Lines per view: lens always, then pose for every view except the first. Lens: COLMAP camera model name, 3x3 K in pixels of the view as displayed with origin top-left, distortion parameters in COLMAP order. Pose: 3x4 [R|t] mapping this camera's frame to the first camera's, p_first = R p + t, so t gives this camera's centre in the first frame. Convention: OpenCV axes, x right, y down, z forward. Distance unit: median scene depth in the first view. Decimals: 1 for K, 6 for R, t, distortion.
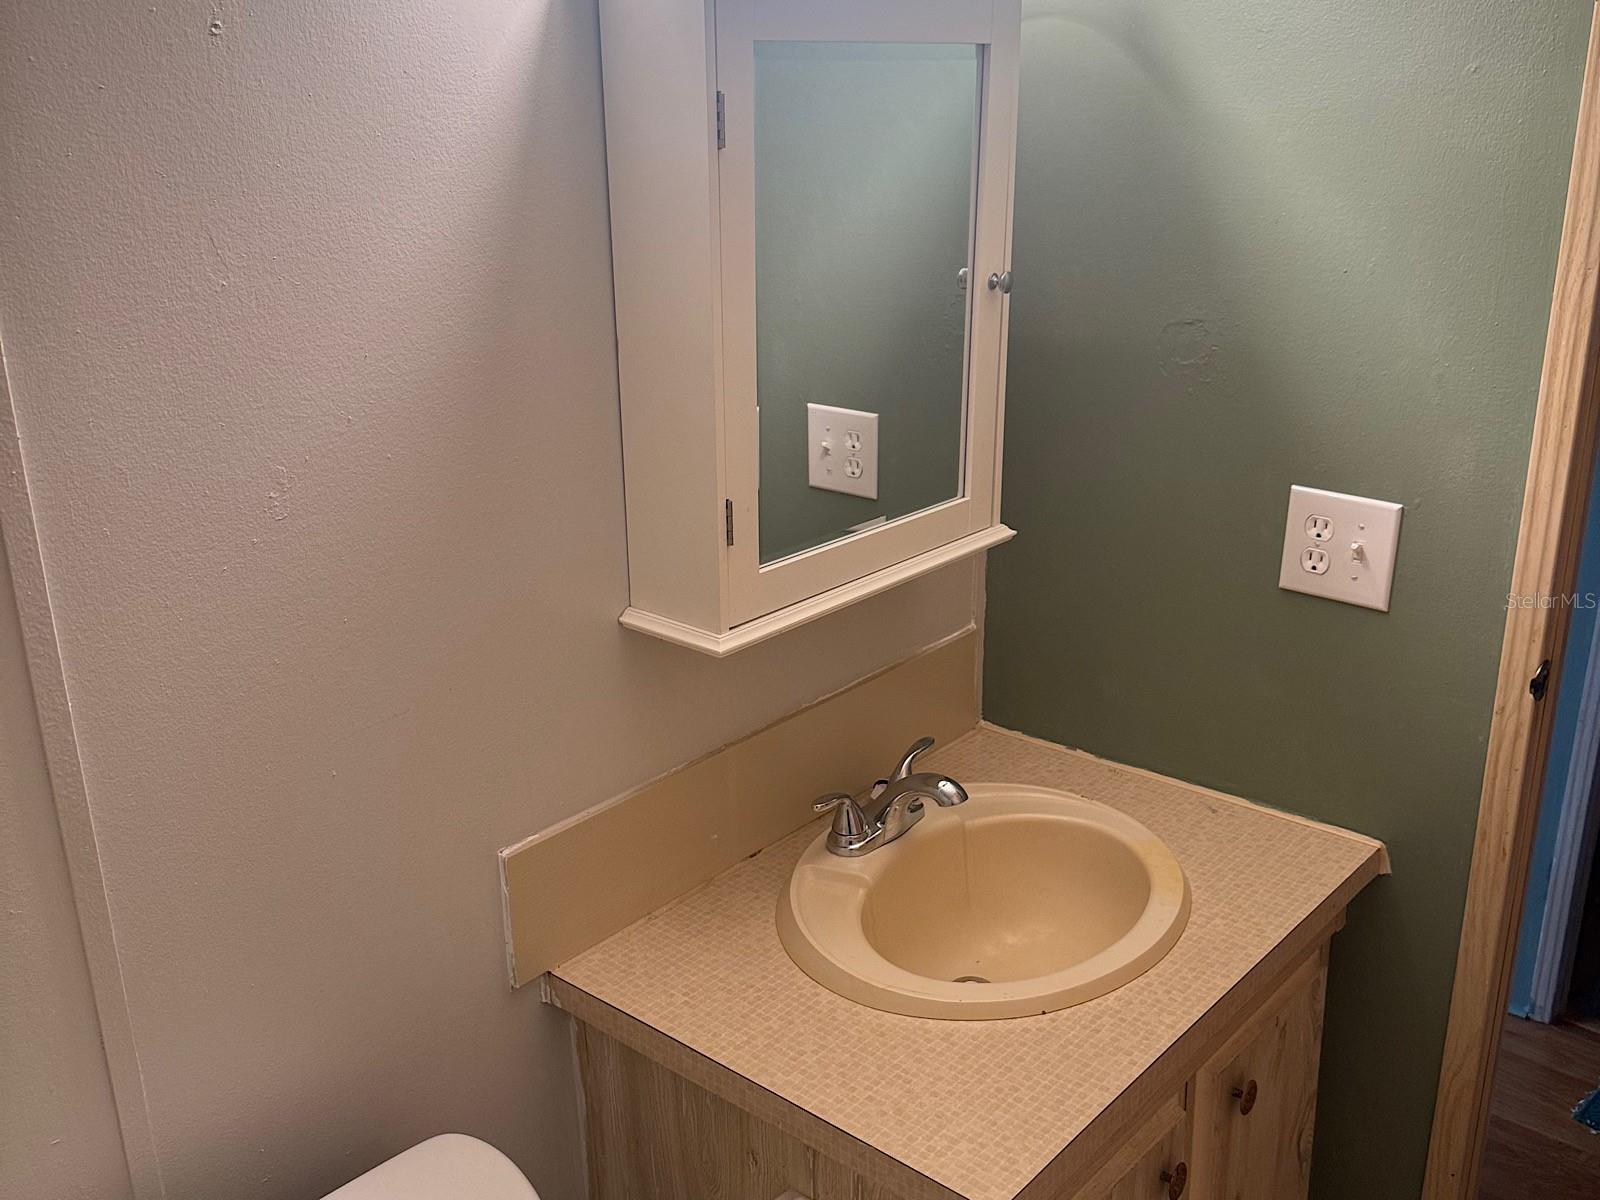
lens RADIAL K [[1491.2, 0, 800.0], [0, 1491.2, 600.0], [0, 0, 1]] dist [0.174284, -0.377706]
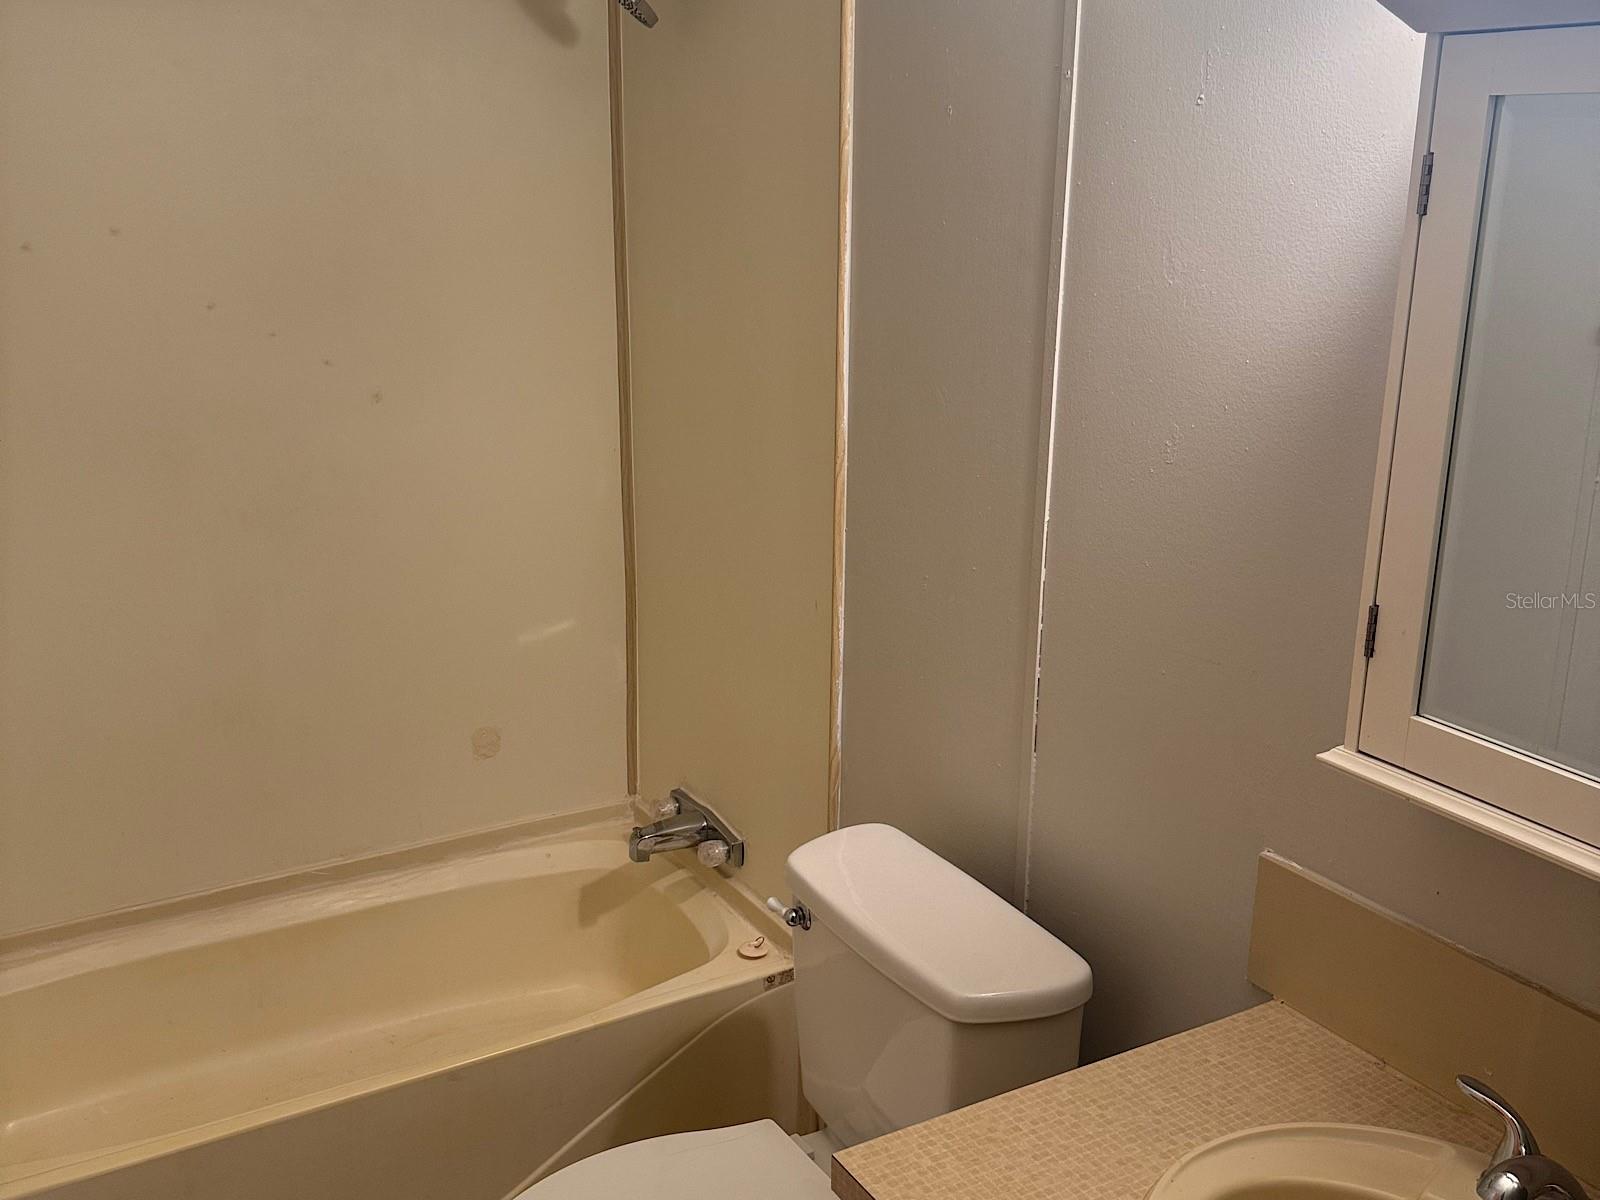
lens RADIAL K [[1491.2, 0, 800.0], [0, 1491.2, 600.0], [0, 0, 1]] dist [0.174284, -0.377706]
pose [[-0.306957, 0.278019, -0.910210, 0.846972], [-0.322672, 0.869335, 0.374351, -0.287612], [0.895355, 0.408609, -0.177140, 0.834908]]
